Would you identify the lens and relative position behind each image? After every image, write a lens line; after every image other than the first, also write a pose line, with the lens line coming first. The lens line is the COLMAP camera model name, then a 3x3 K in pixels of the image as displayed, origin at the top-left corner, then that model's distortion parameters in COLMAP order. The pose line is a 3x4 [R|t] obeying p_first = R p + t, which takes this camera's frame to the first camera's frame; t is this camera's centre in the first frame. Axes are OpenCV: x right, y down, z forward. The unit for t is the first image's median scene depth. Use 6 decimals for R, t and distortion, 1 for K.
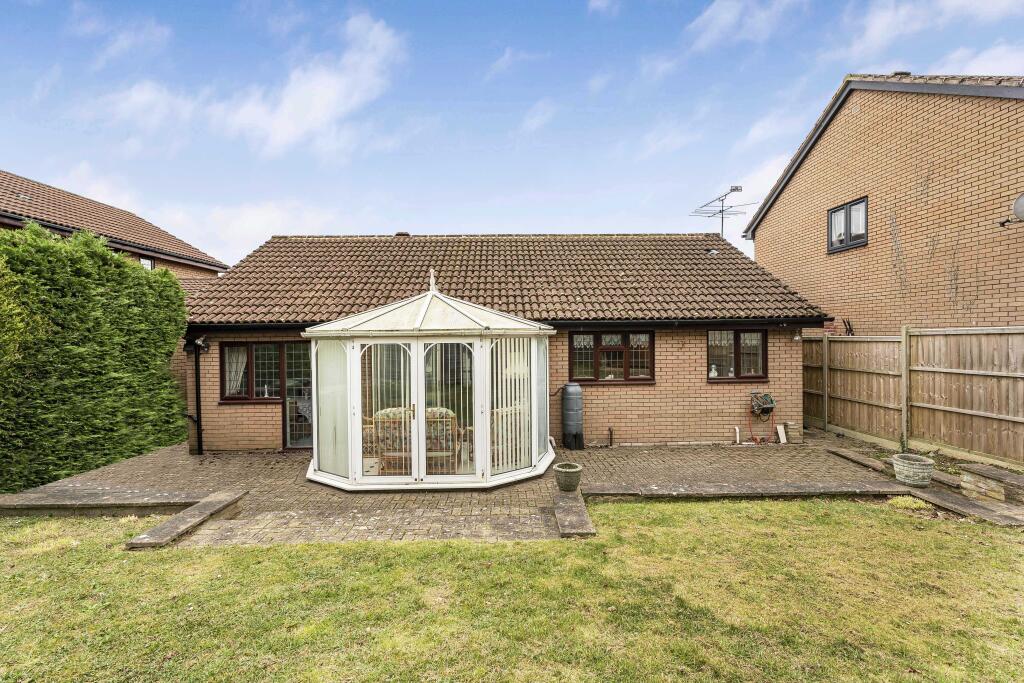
lens RADIAL K [[465.8, 0, 504.6], [0, 465.8, 339.3], [0, 0, 1]] dist [0.001834, -0.000582]
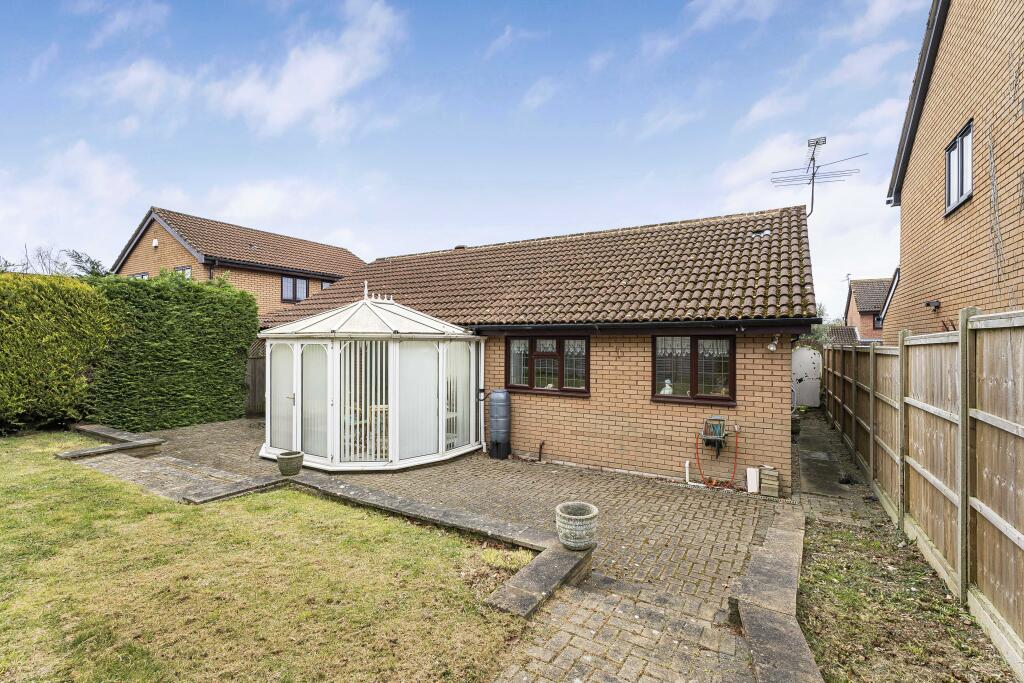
lens RADIAL K [[465.8, 0, 493.4], [0, 465.8, 341.1], [0, 0, 1]] dist [0.001834, -0.000582]
pose [[0.843675, 0.012793, -0.536702, 0.635961], [-0.018044, 0.999827, -0.004532, -0.001712], [0.536551, 0.013508, 0.843760, 0.170979]]
